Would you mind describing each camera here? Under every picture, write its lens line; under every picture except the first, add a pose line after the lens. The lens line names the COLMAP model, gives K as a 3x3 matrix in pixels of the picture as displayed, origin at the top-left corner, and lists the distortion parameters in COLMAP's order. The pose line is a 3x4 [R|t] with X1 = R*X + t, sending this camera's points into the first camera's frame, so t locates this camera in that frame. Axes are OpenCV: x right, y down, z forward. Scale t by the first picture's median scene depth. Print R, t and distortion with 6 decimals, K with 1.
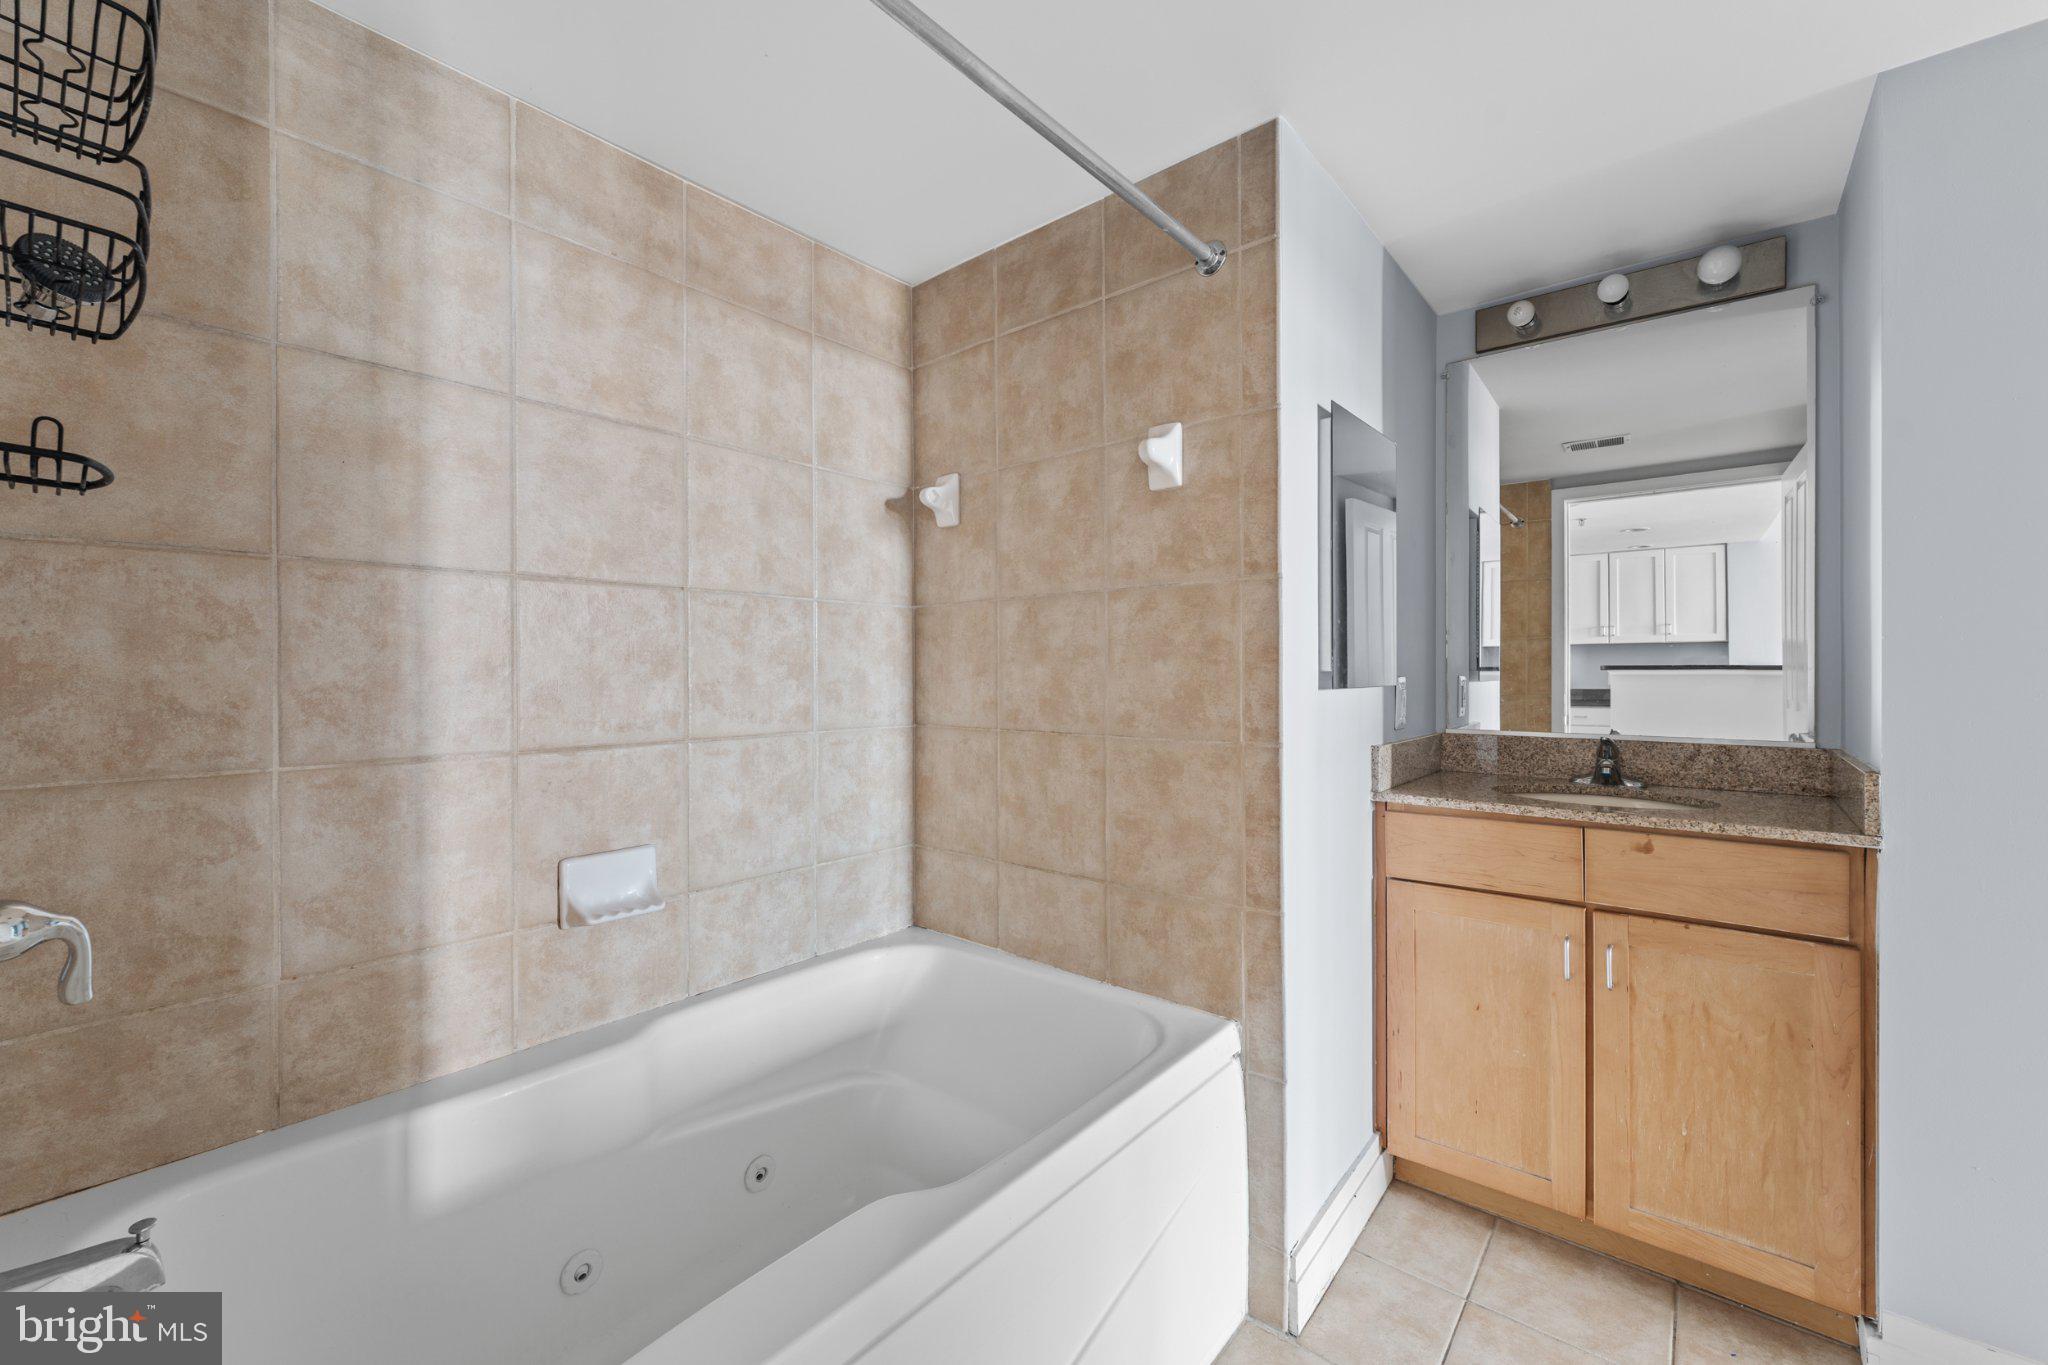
lens RADIAL K [[827.9, 0, 1021.4], [0, 827.9, 666.8], [0, 0, 1]] dist [-0.000037, -0.000251]
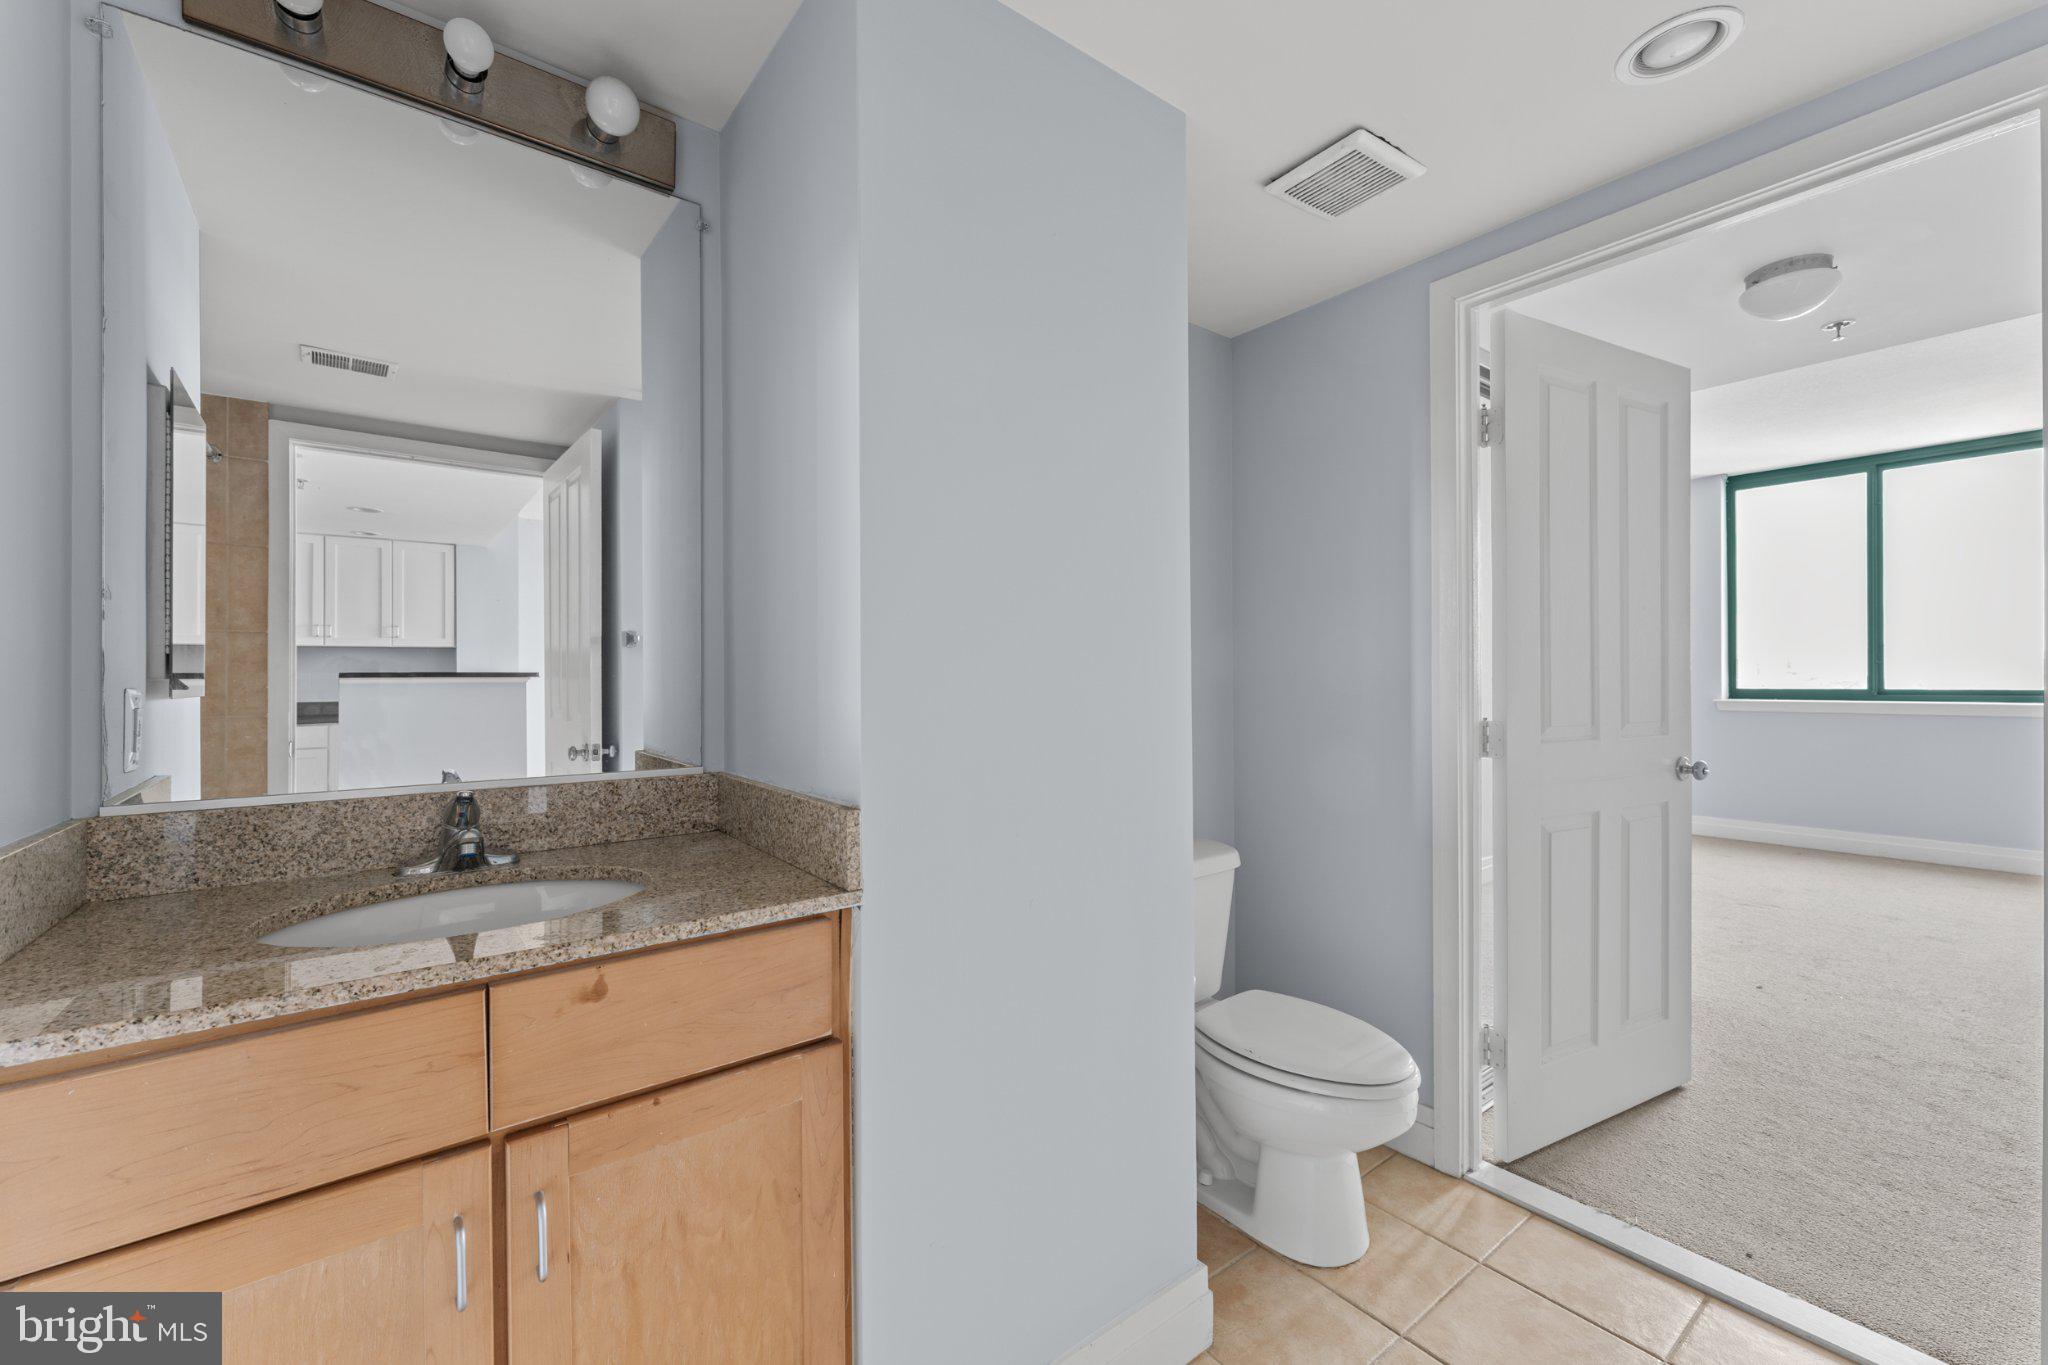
lens RADIAL K [[830.5, 0, 1024.0], [0, 830.5, 682.5], [0, 0, 1]] dist [0.000292, 0.000010]
pose [[0.225361, -0.007836, 0.974244, 0.220815], [-0.001070, 0.999965, 0.008290, 0.001557], [-0.974275, -0.002911, 0.225345, 0.483836]]
